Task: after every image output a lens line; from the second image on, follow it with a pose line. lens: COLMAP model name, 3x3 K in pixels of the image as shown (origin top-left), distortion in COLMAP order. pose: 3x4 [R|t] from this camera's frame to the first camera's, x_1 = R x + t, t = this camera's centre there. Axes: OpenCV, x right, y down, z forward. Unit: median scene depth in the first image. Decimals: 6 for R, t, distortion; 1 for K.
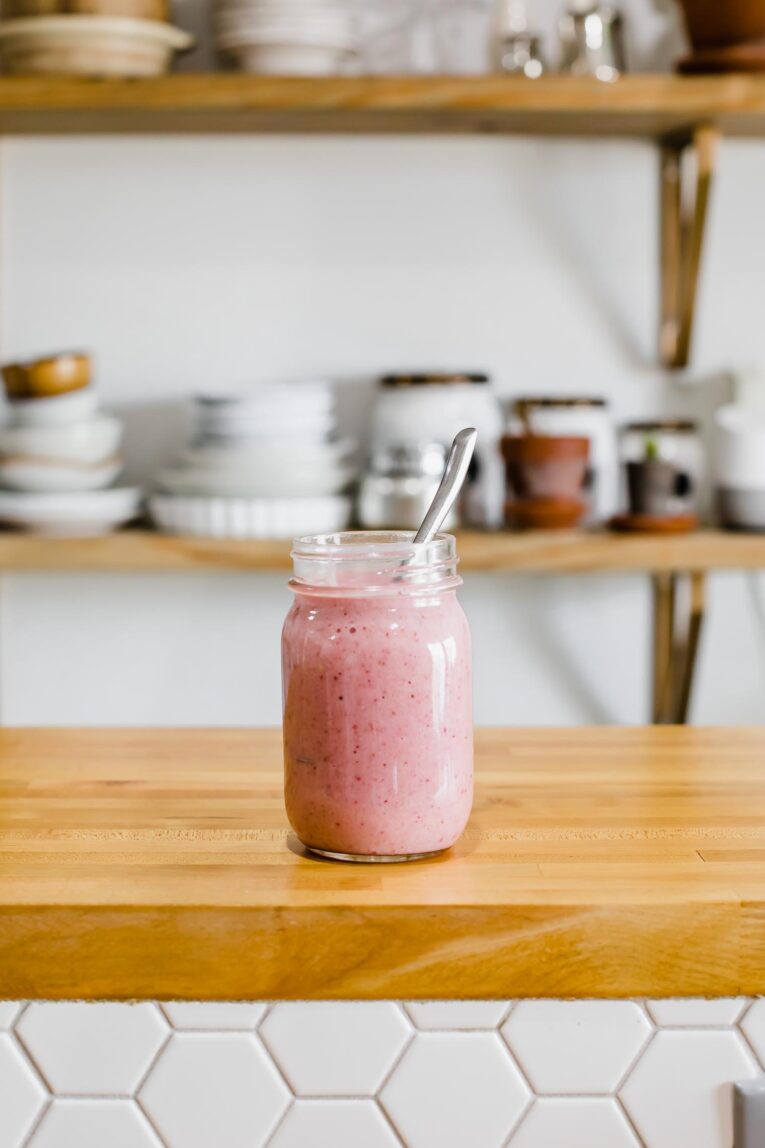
lens RADIAL K [[1838.3, 0, 382.5], [0, 1838.3, 574.0], [0, 0, 1]] dist [0.010563, -0.002494]
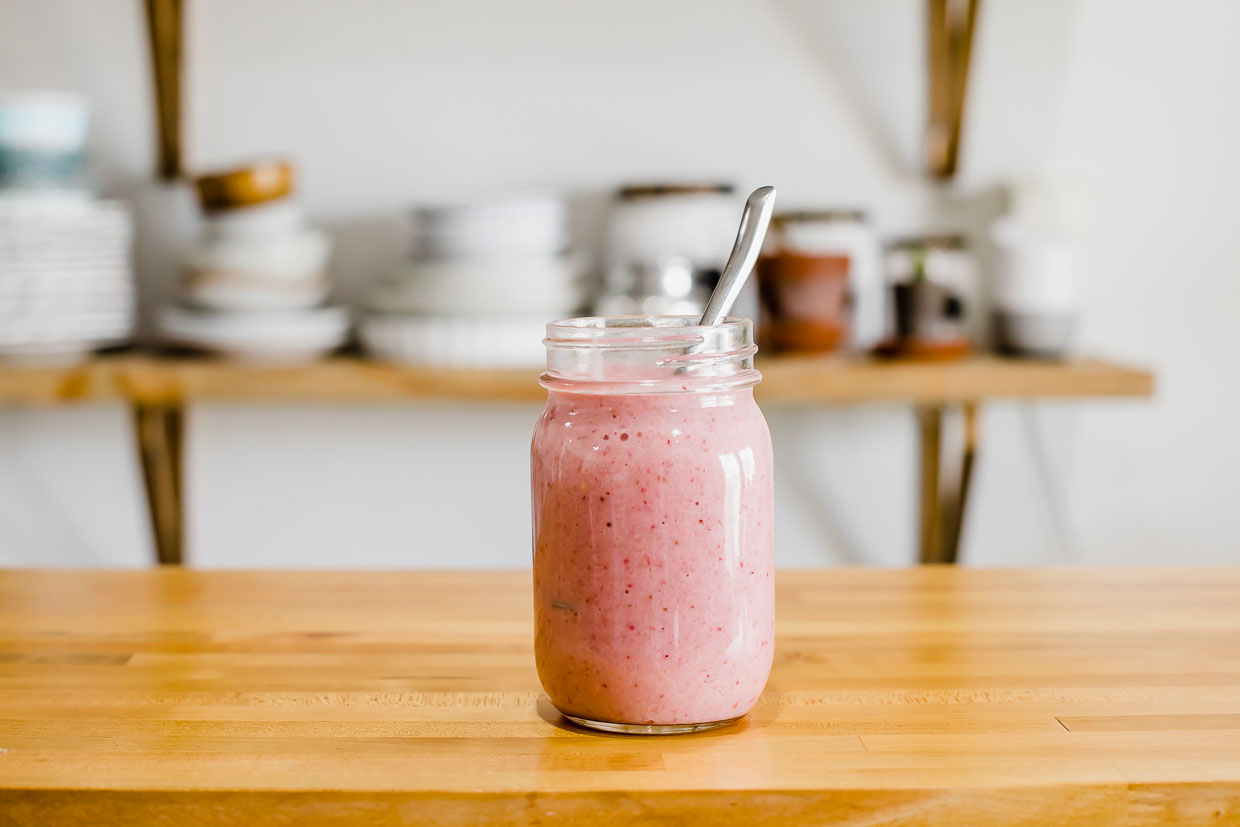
lens RADIAL K [[1956.1, 0, 620.0], [0, 1956.1, 413.5], [0, 0, 1]] dist [-0.028167, -0.080715]
pose [[0.999979, -0.001292, 0.006369, -0.022748], [0.001312, 0.999994, -0.003117, 0.022937], [-0.006365, 0.003125, 0.999975, 0.168130]]
